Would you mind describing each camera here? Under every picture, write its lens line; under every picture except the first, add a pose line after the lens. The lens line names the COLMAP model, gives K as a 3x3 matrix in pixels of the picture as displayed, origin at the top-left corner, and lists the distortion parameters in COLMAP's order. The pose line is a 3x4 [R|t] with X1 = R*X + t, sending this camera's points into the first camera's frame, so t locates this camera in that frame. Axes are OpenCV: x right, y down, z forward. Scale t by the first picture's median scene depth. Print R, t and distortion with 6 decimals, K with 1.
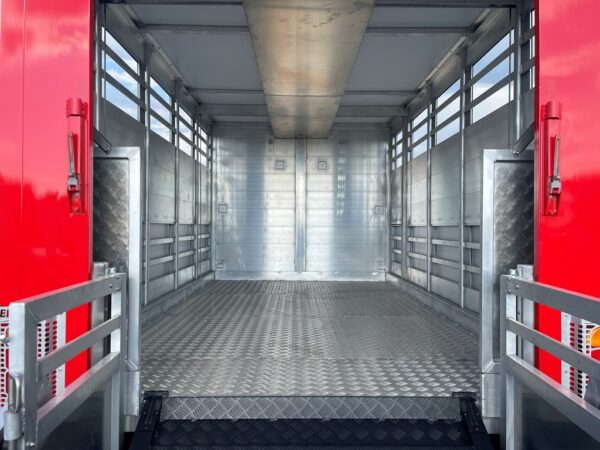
lens RADIAL K [[452.8, 0, 300.0], [0, 452.8, 225.0], [0, 0, 1]] dist [0.042651, 0.000793]
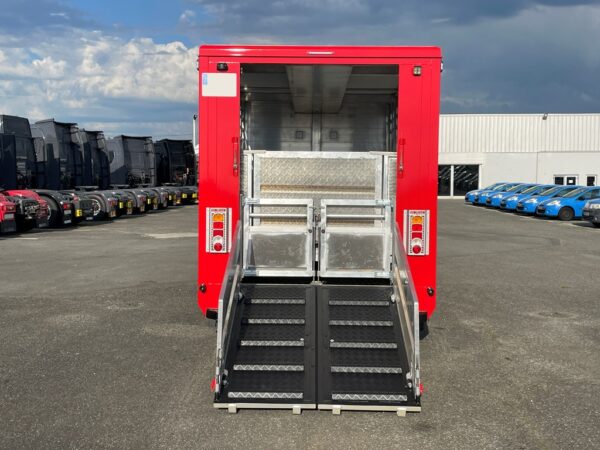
lens RADIAL K [[708.0, 0, 297.5], [0, 708.0, 207.0], [0, 0, 1]] dist [0.012729, 0.011532]
pose [[0.999502, 0.005607, -0.031051, 0.015885], [-0.004769, 0.999624, 0.026986, 0.016676], [0.031190, -0.026825, 0.999153, -1.331118]]
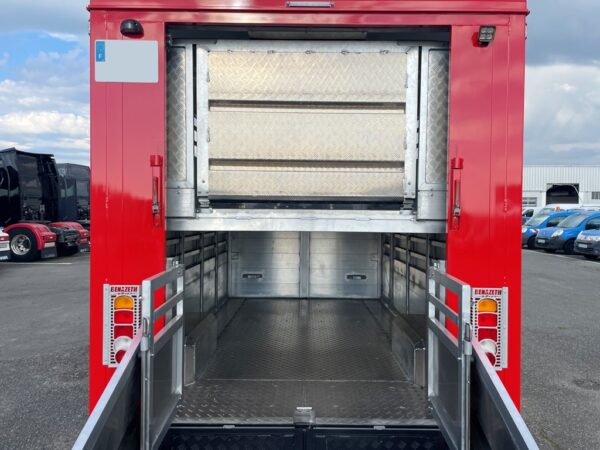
lens RADIAL K [[452.8, 0, 300.0], [0, 452.8, 225.0], [0, 0, 1]] dist [0.042651, 0.000793]
pose [[0.999840, 0.002860, -0.017684, 0.014374], [-0.002478, 0.999764, 0.021585, -0.026555], [0.017742, -0.021537, 0.999611, -0.225423]]
